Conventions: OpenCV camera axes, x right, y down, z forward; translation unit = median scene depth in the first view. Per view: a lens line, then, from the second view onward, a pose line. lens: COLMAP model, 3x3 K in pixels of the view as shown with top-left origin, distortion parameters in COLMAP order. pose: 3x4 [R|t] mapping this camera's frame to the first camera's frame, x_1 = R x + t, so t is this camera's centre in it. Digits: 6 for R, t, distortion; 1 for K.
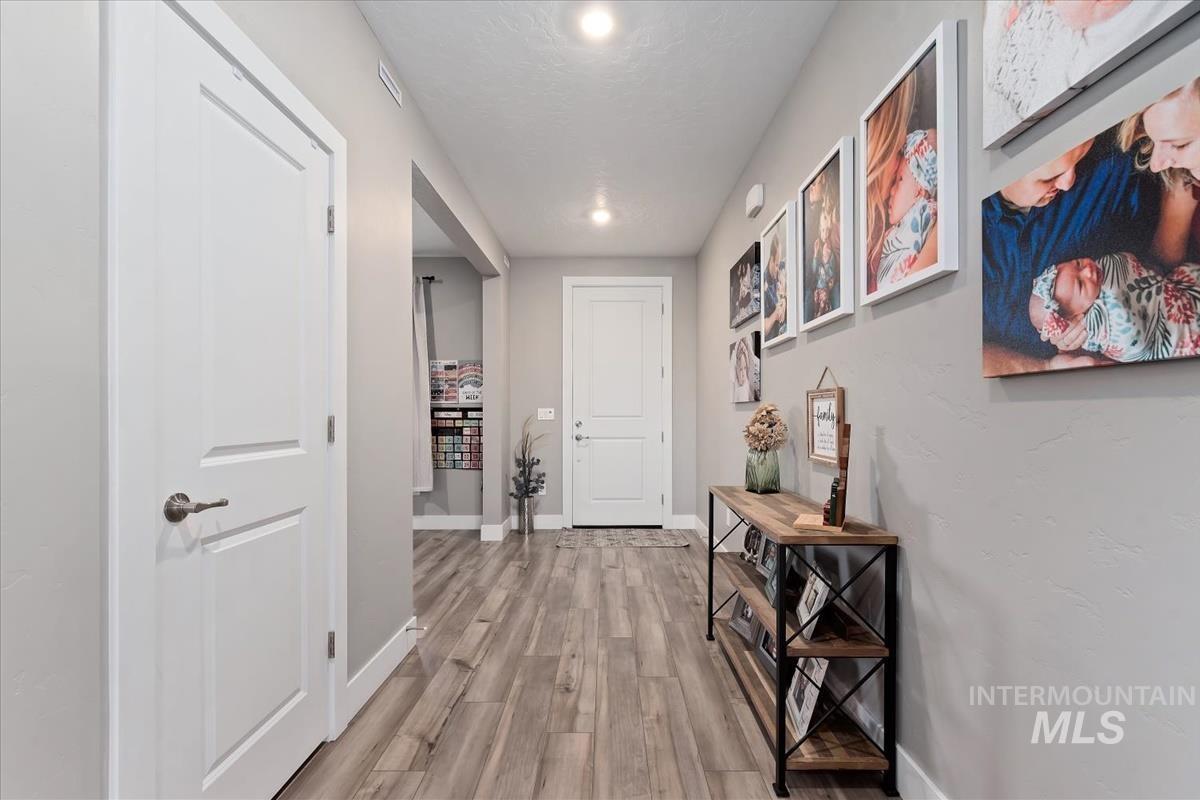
lens RADIAL K [[512.7, 0, 604.8], [0, 512.7, 414.2], [0, 0, 1]] dist [-0.001883, -0.000228]
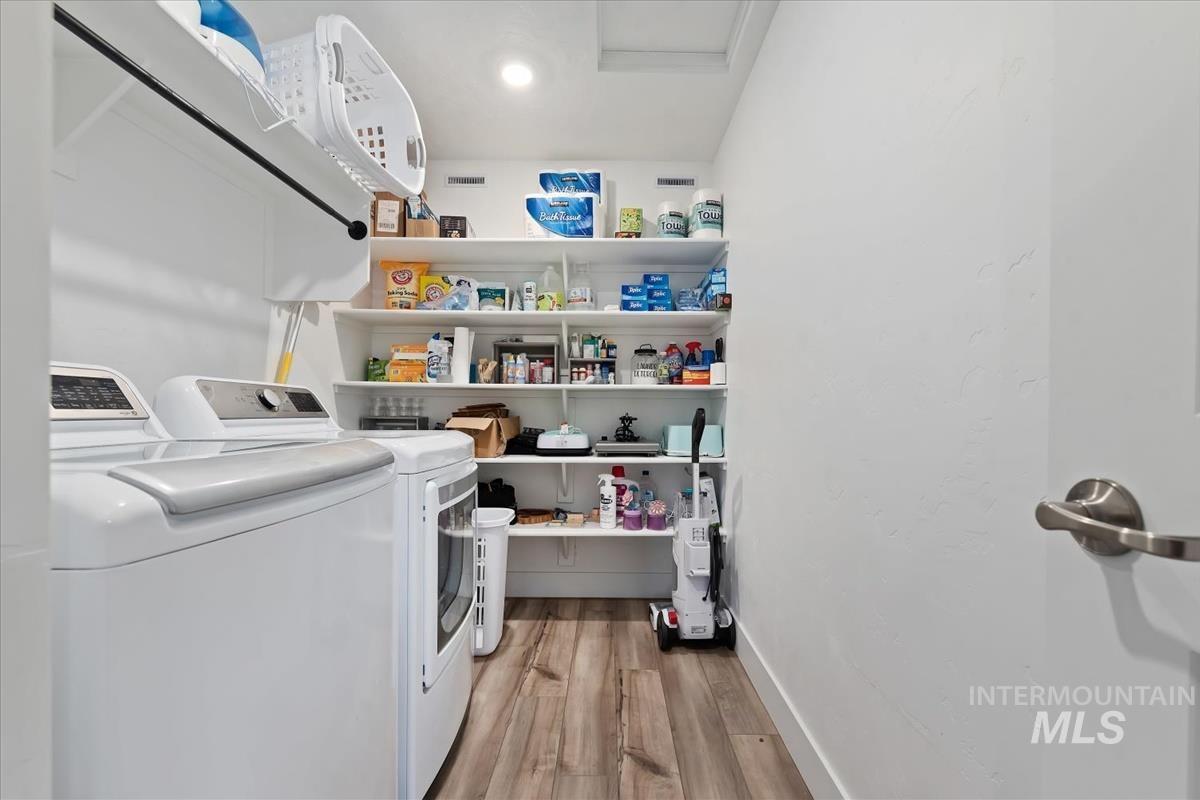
lens RADIAL K [[512.7, 0, 604.8], [0, 512.7, 414.2], [0, 0, 1]] dist [-0.001883, -0.000228]
pose [[-0.999998, 0.002013, 0.000090, -0.198705], [0.002014, 0.999990, 0.003965, 0.037749], [-0.000082, 0.003965, -0.999992, 0.970434]]
